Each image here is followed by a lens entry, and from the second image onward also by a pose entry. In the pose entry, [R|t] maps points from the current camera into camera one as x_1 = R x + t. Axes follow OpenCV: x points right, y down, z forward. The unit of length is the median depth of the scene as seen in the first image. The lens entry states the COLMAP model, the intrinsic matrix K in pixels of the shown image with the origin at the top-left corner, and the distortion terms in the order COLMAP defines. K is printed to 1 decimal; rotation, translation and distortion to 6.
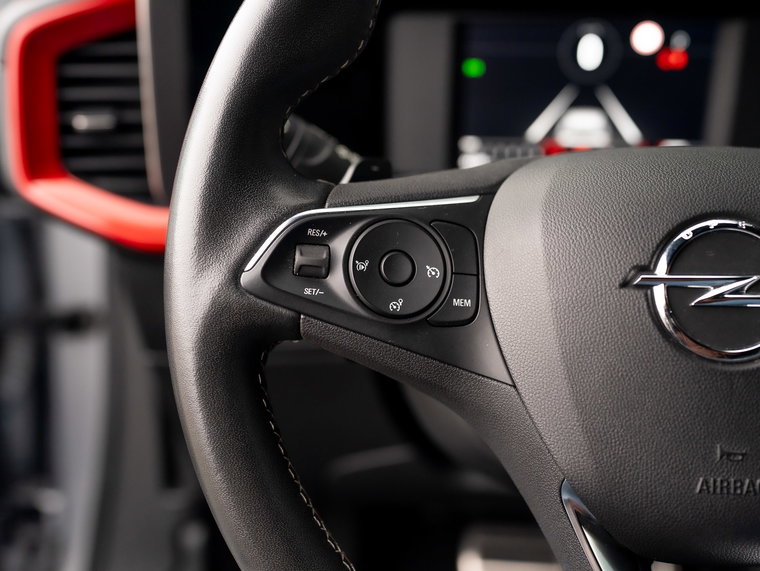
lens RADIAL K [[787.5, 0, 380.0], [0, 787.5, 285.5], [0, 0, 1]] dist [0.025744, 0.055450]
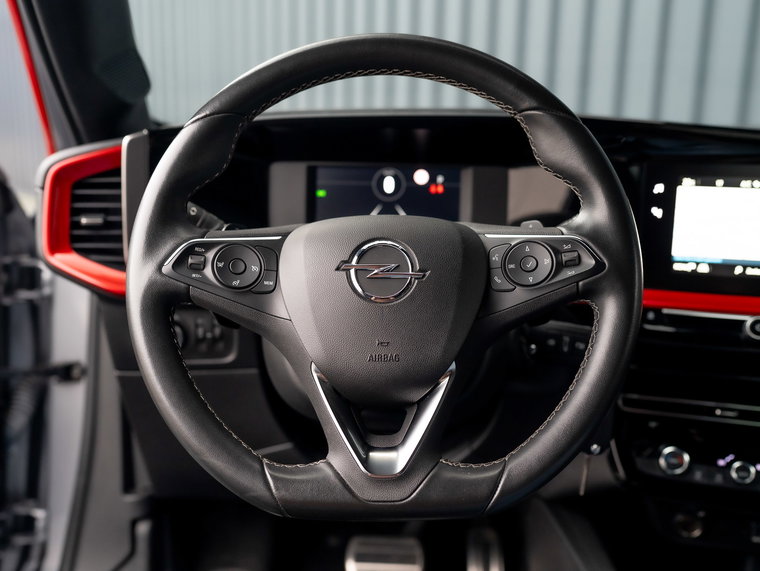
lens RADIAL K [[780.3, 0, 382.0], [0, 780.3, 312.4], [0, 0, 1]] dist [-0.006306, 0.008897]
pose [[0.999344, -0.002870, 0.036103, 0.341206], [0.009037, 0.985082, -0.171846, 0.474304], [-0.035071, 0.172059, 0.984462, -1.081534]]
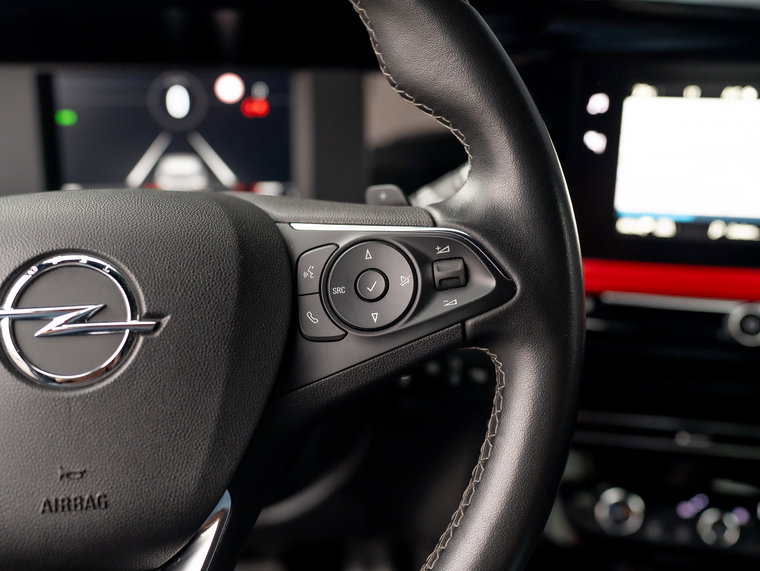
lens RADIAL K [[787.5, 0, 380.0], [0, 787.5, 285.5], [0, 0, 1]] dist [0.025744, 0.055450]
pose [[0.989445, -0.050500, 0.135826, 0.681769], [0.057887, 0.997020, -0.050992, 0.036340], [-0.132846, 0.058316, 0.989420, -0.122966]]
